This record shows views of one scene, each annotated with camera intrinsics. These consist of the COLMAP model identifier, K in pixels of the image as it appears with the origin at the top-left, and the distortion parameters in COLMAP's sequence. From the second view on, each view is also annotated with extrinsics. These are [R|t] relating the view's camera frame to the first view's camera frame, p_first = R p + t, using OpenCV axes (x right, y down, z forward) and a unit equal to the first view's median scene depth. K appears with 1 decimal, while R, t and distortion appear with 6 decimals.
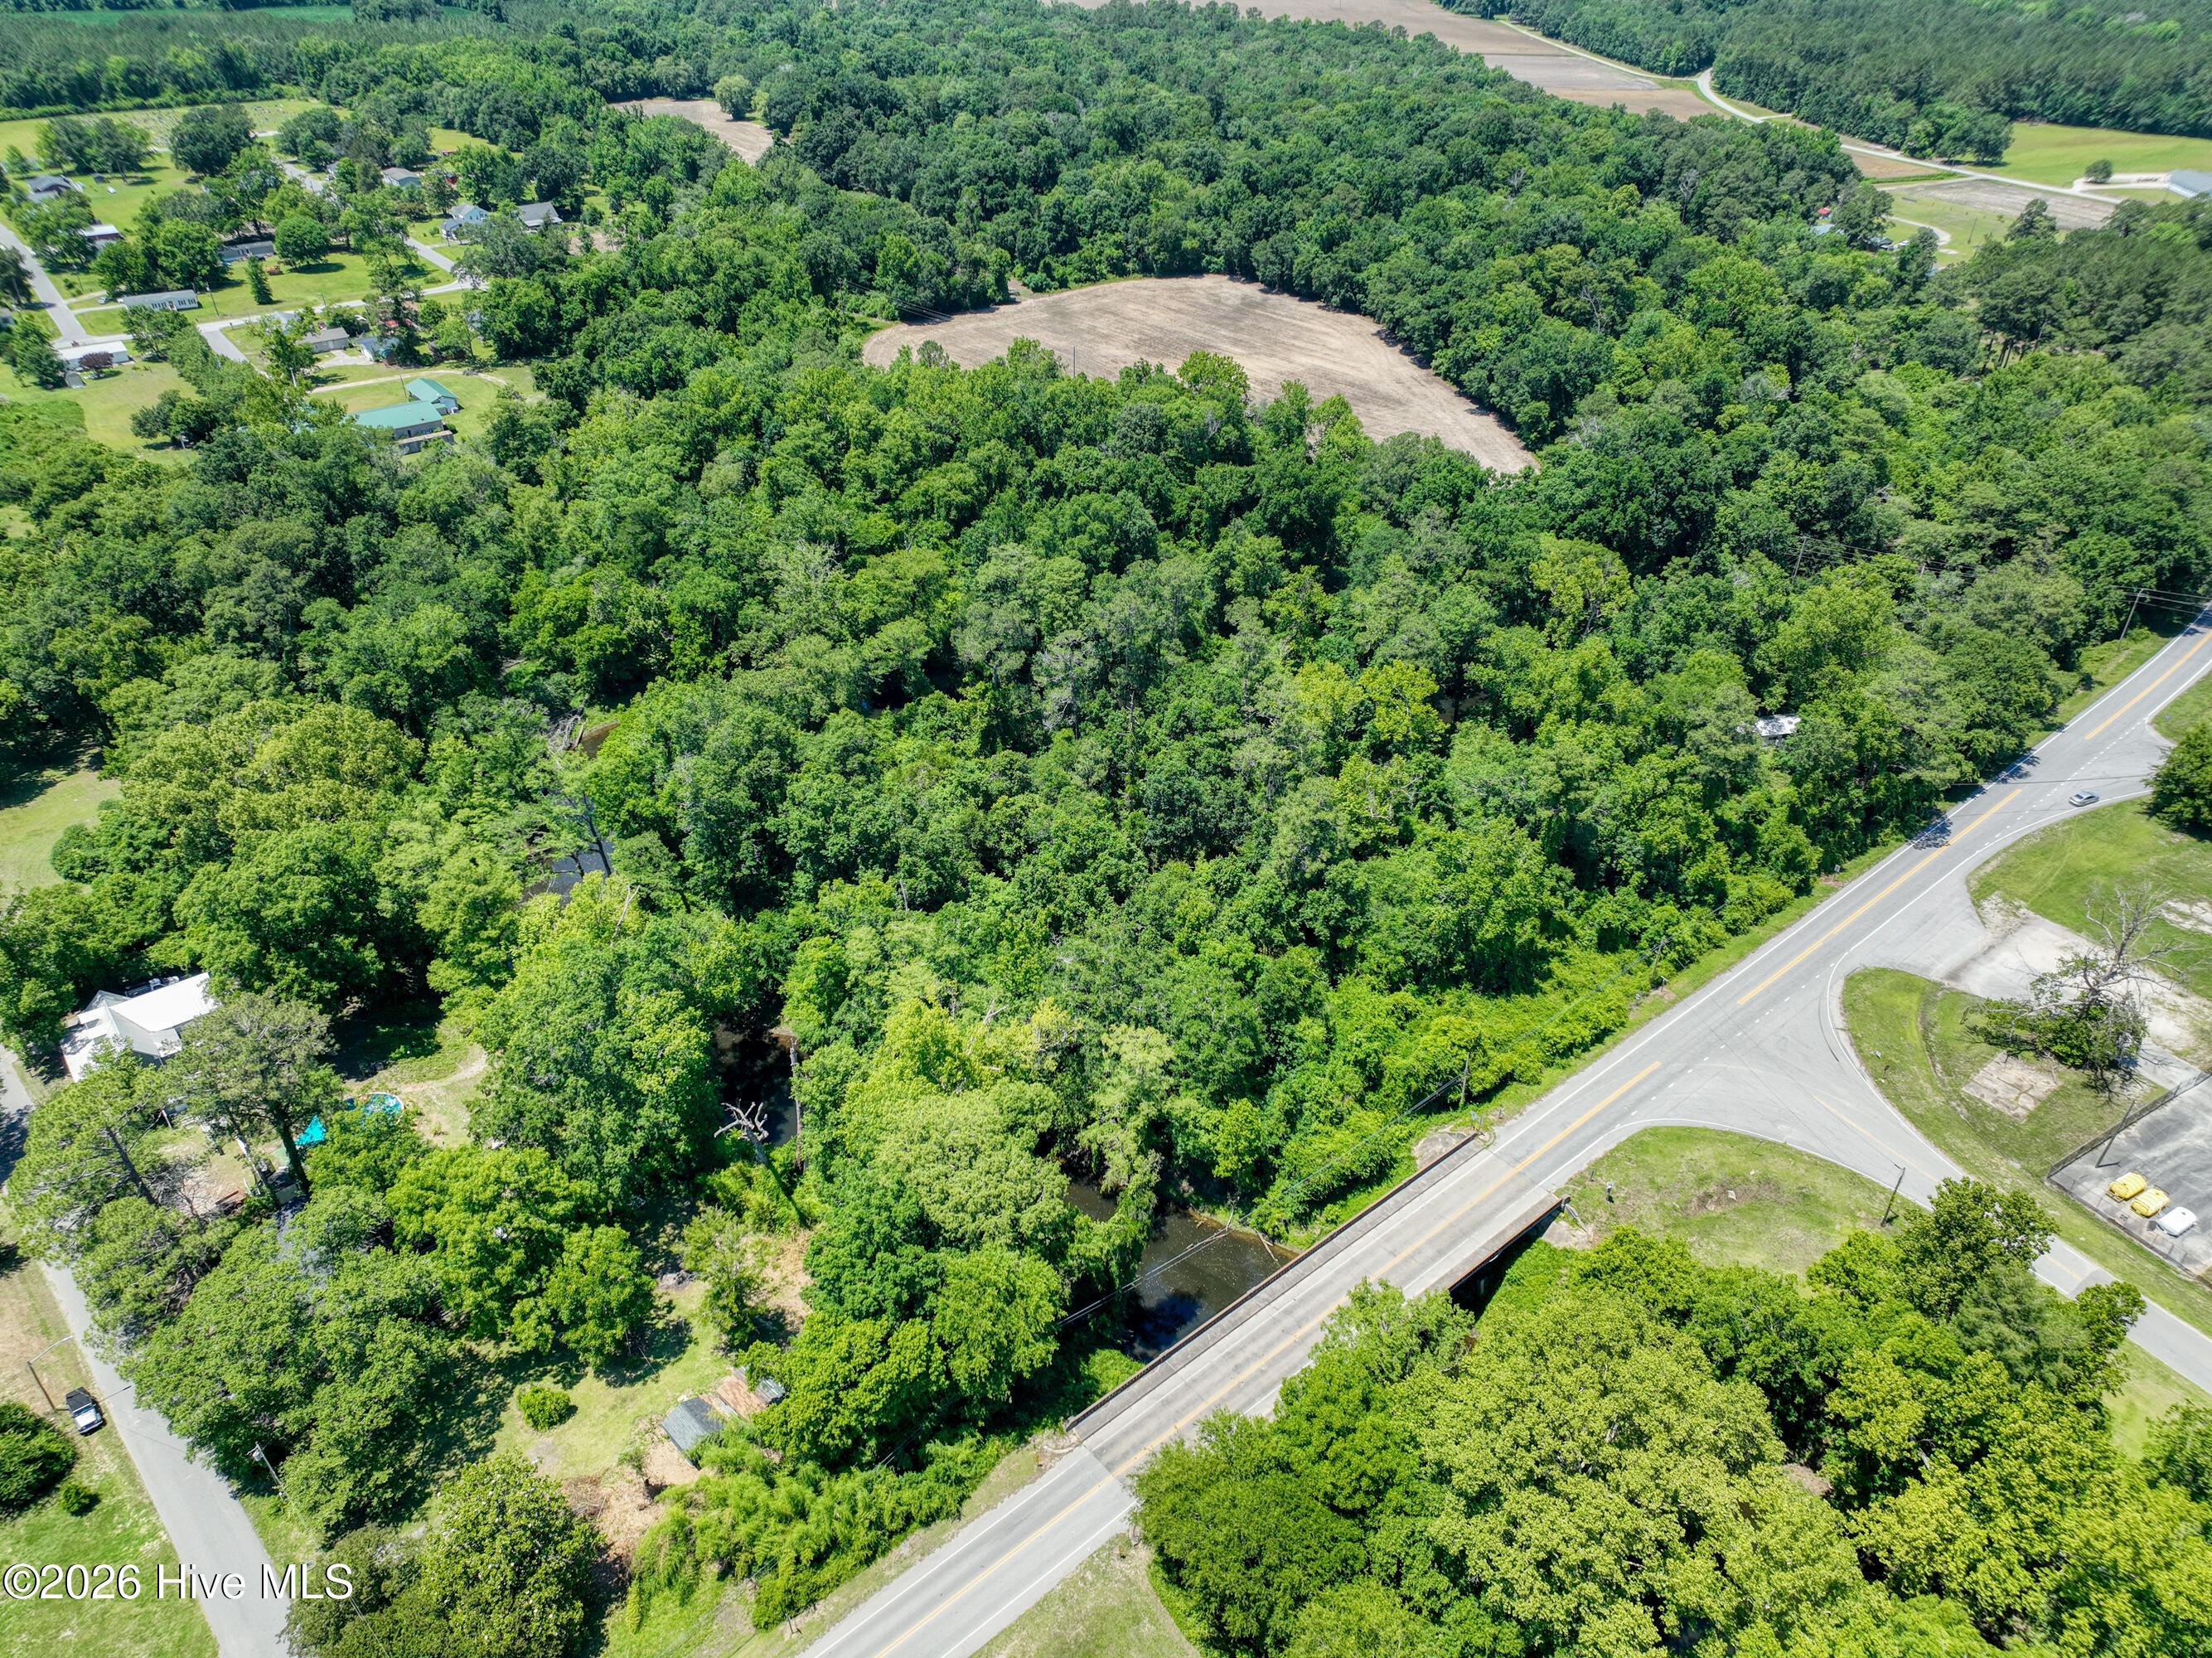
lens RADIAL K [[1551.4, 0, 1110.5], [0, 1551.4, 831.4], [0, 0, 1]] dist [-0.002960, 0.022856]
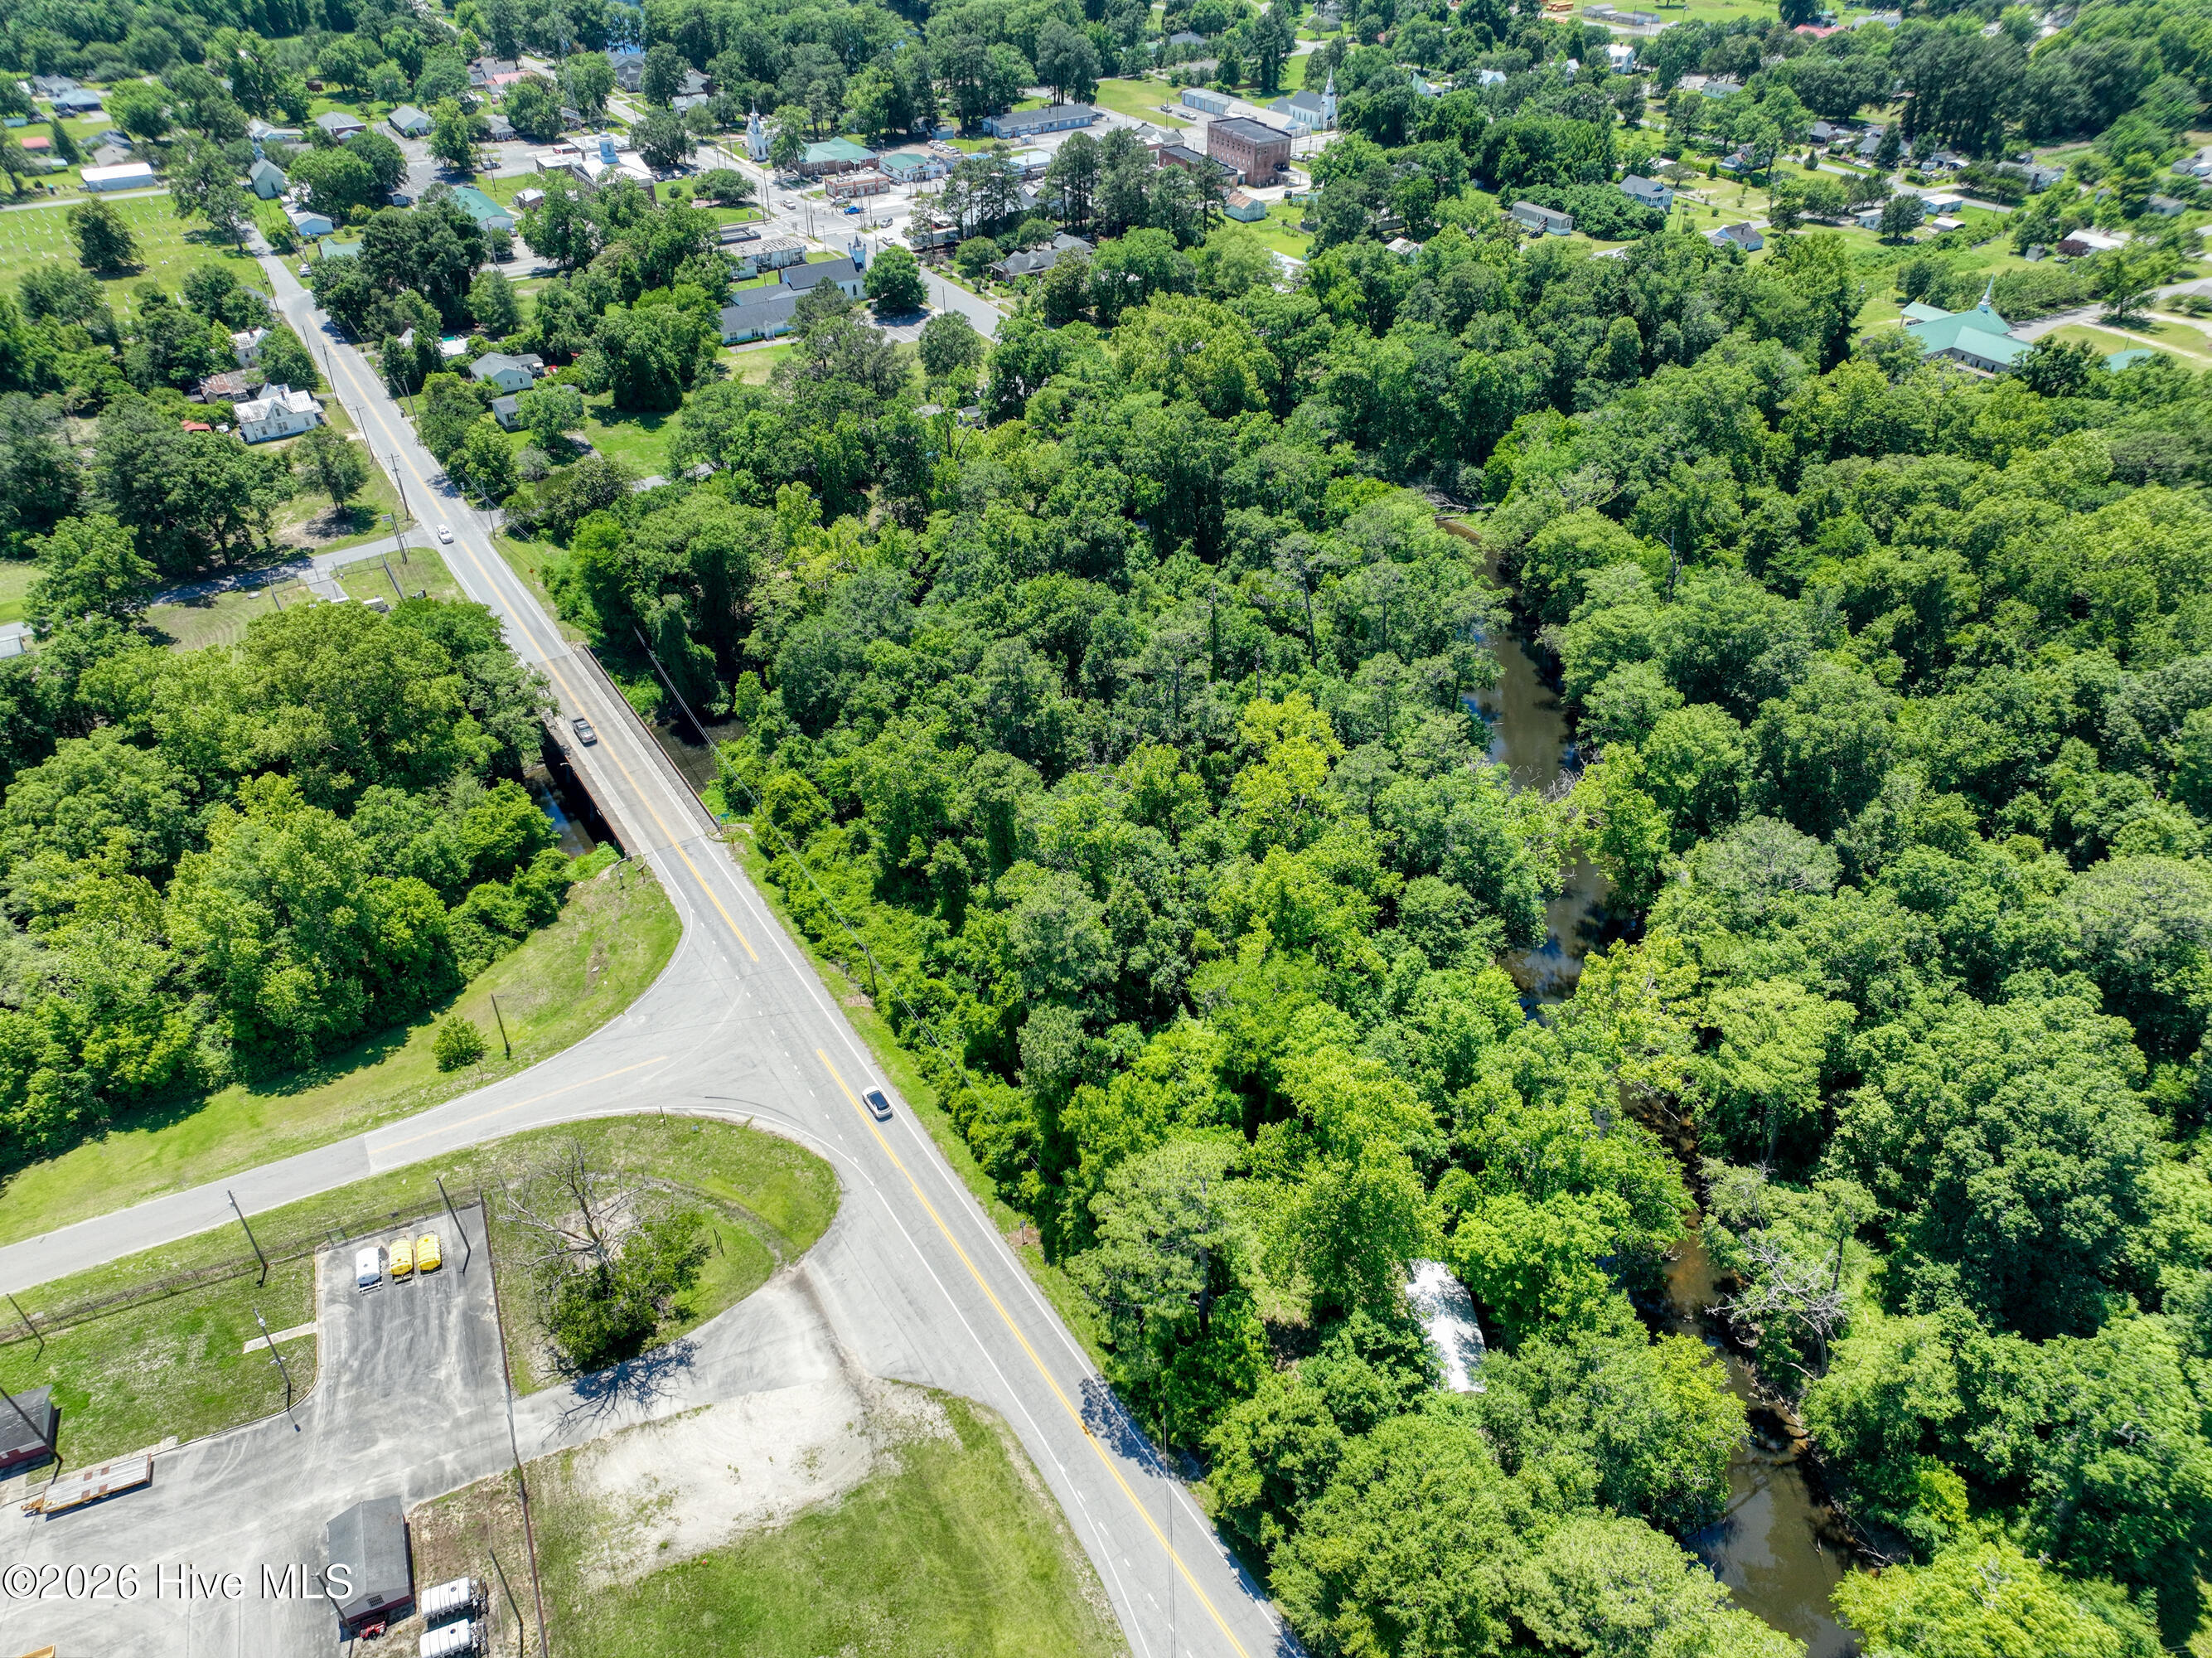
lens RADIAL K [[1551.4, 0, 1110.7], [0, 1551.4, 815.5], [0, 0, 1]] dist [-0.002960, 0.022856]
pose [[-0.132412, 0.570922, -0.810257, 0.660083], [-0.545393, 0.640615, 0.540517, -0.354167], [0.827655, 0.513479, 0.226552, 0.553371]]
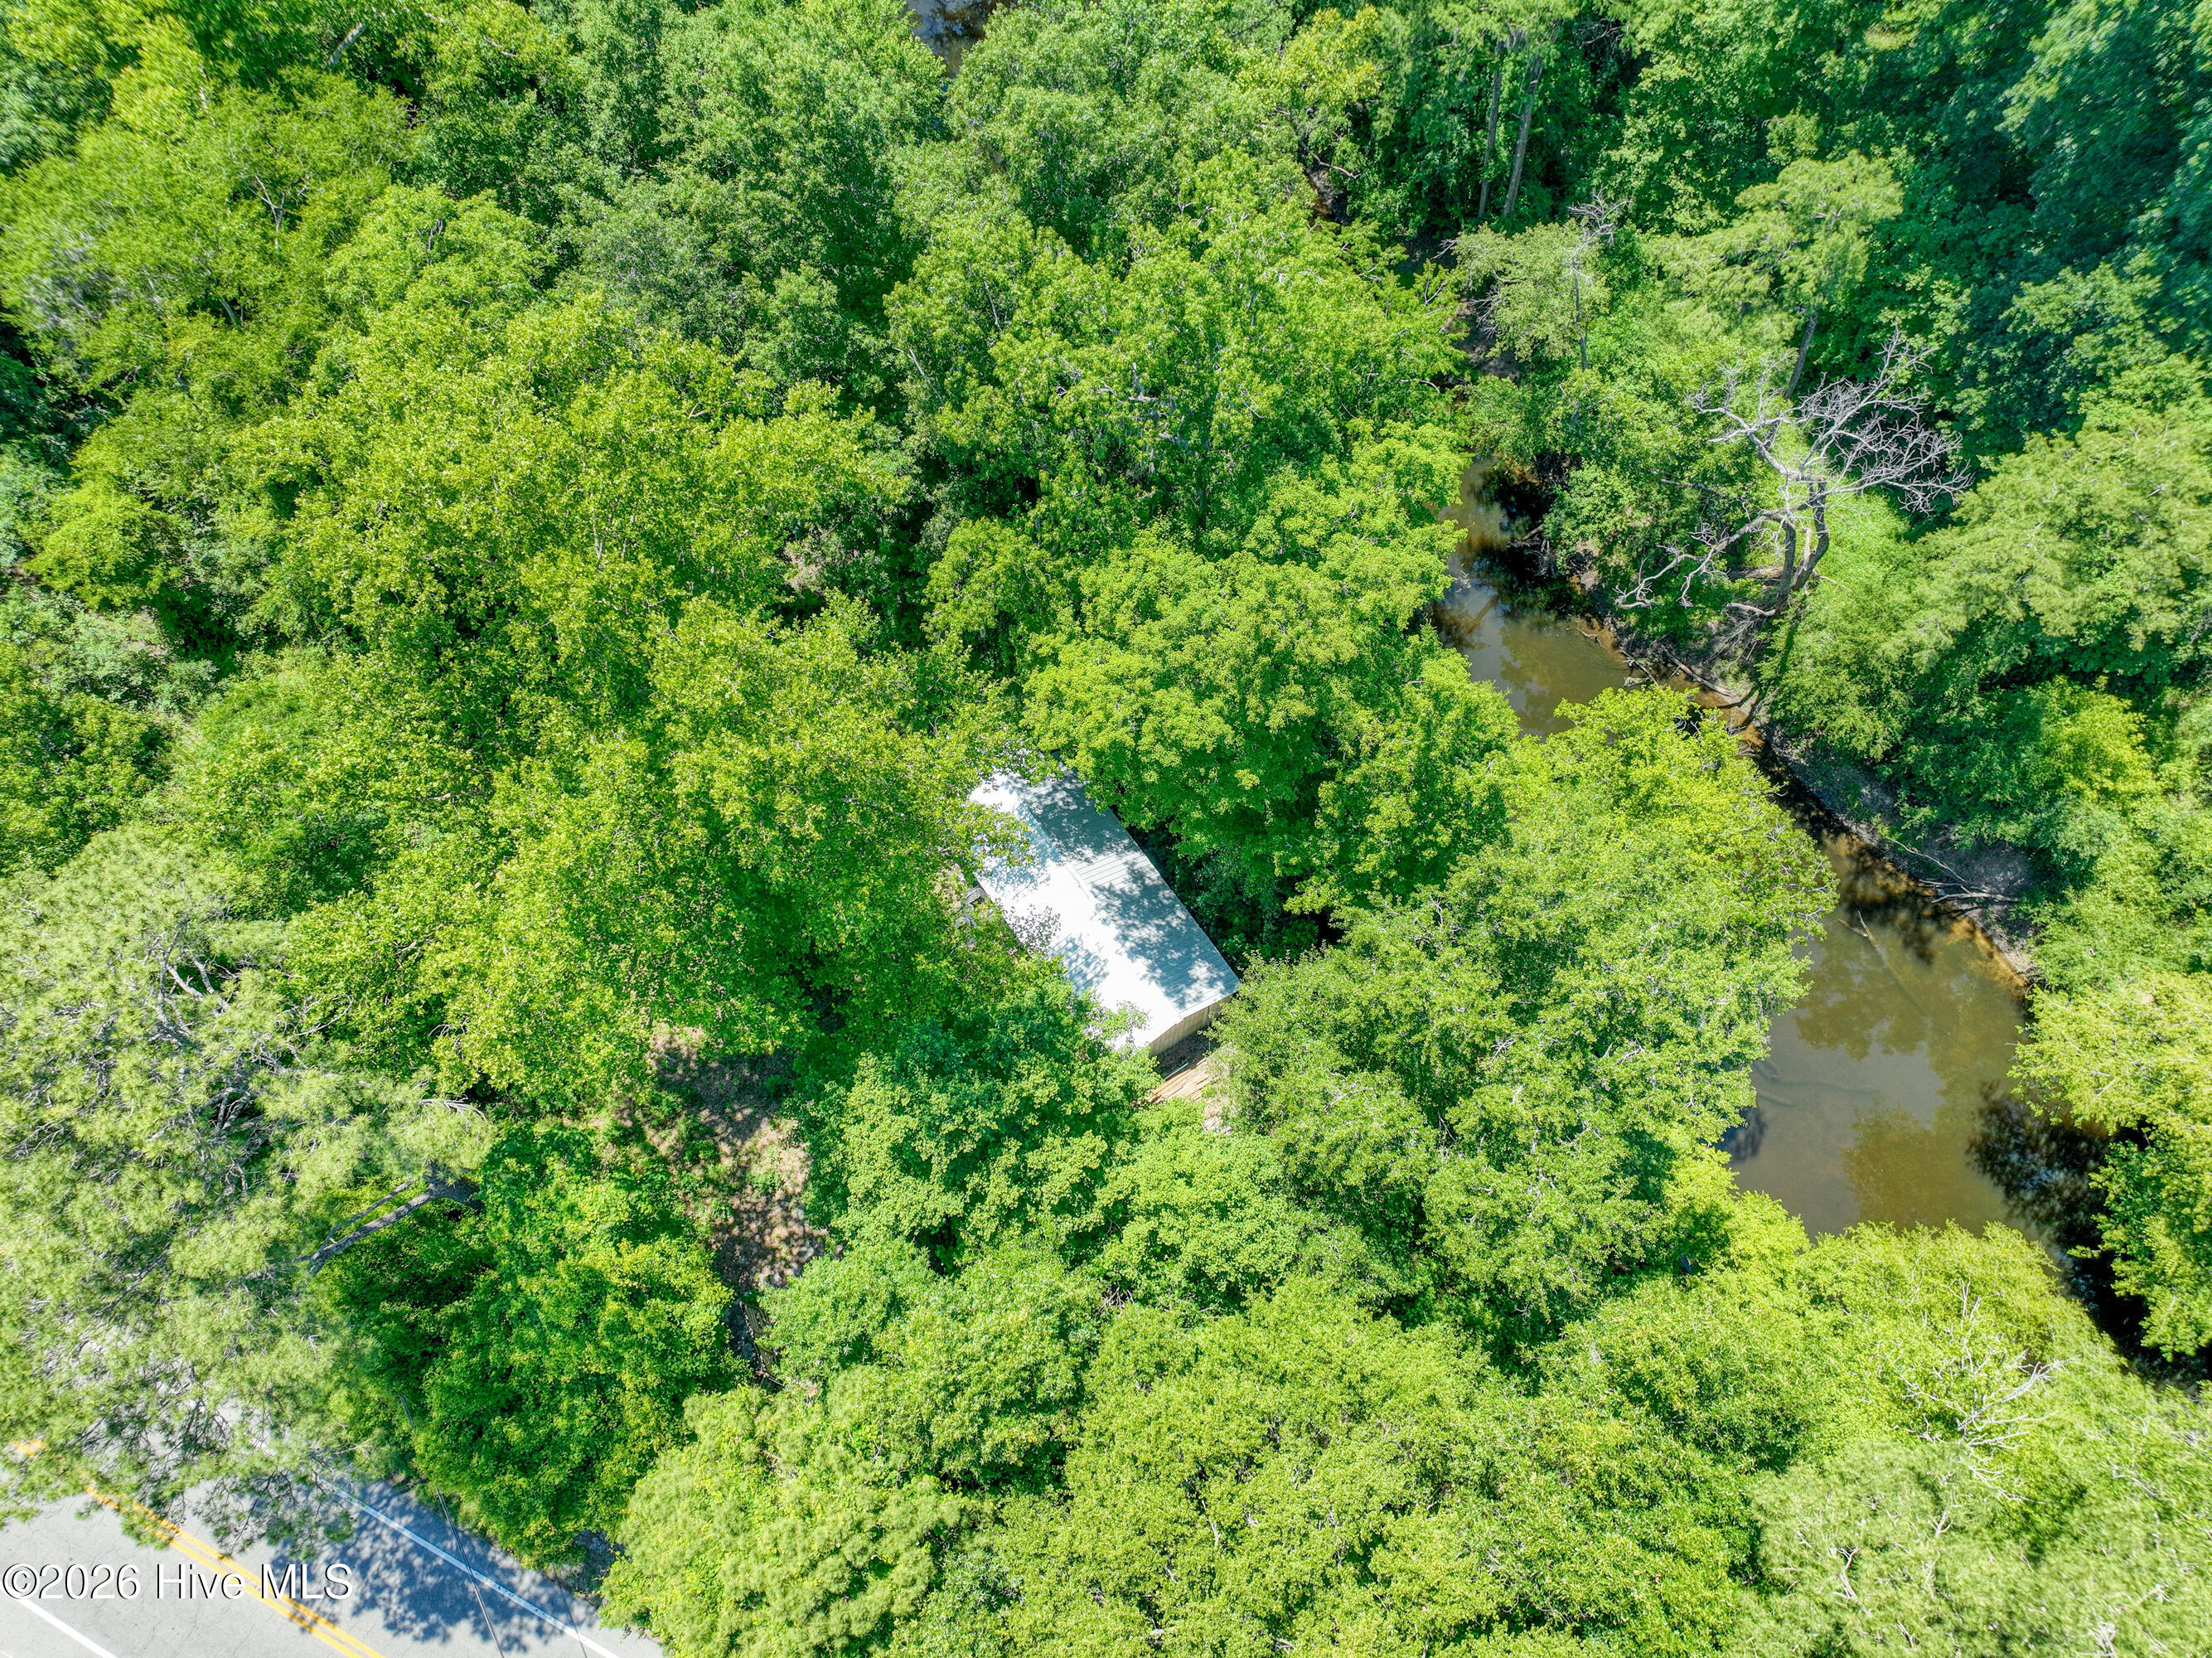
lens RADIAL K [[1551.4, 0, 1112.9], [0, 1551.4, 831.3], [0, 0, 1]] dist [-0.002960, 0.022856]
pose [[0.389173, 0.823010, -0.413762, 0.430836], [-0.509683, 0.566538, 0.647501, -0.187022], [0.767312, -0.041102, 0.639956, 0.705346]]
